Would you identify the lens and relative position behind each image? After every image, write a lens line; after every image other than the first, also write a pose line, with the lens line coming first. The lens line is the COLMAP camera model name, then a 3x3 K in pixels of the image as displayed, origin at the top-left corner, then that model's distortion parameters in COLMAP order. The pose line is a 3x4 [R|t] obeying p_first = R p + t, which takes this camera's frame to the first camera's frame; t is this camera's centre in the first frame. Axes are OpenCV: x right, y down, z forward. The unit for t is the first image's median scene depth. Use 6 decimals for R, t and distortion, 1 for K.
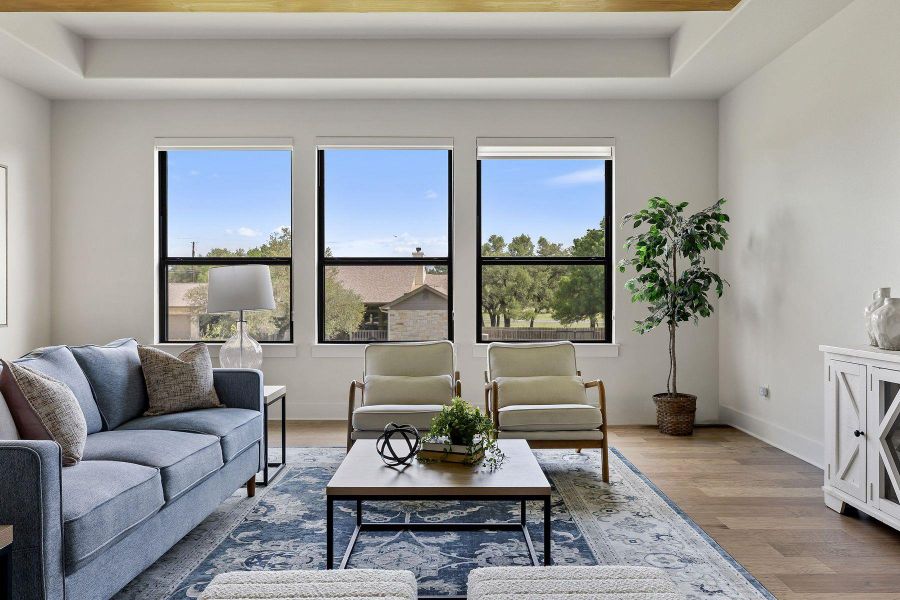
lens RADIAL K [[697.0, 0, 449.9], [0, 697.0, 301.9], [0, 0, 1]] dist [-0.000097, 0.007031]
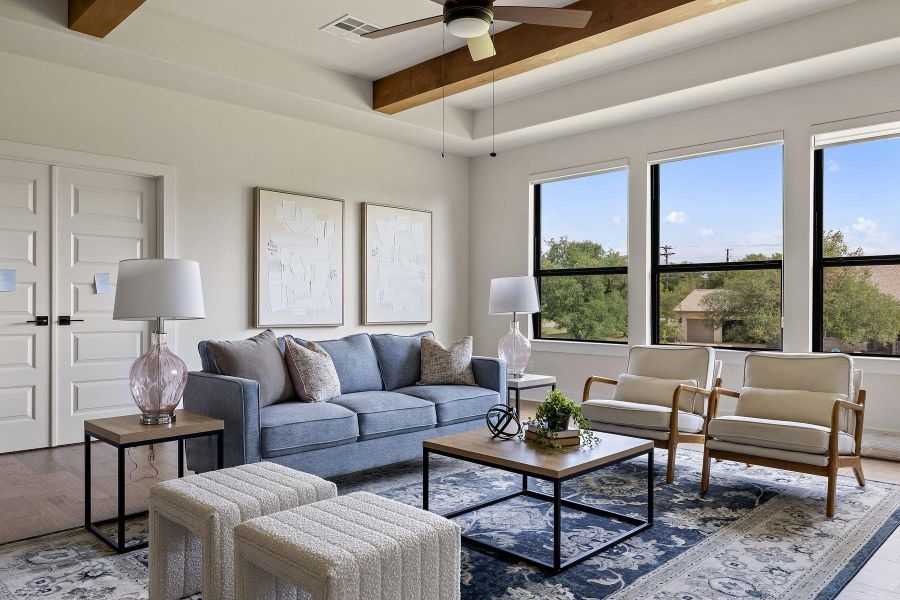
lens RADIAL K [[688.6, 0, 450.2], [0, 688.6, 298.4], [0, 0, 1]] dist [0.028611, -0.002037]
pose [[0.689951, -0.002065, -0.723854, 0.525482], [-0.006912, 0.999932, -0.009441, -0.001231], [0.723824, 0.011517, 0.689889, 0.059724]]
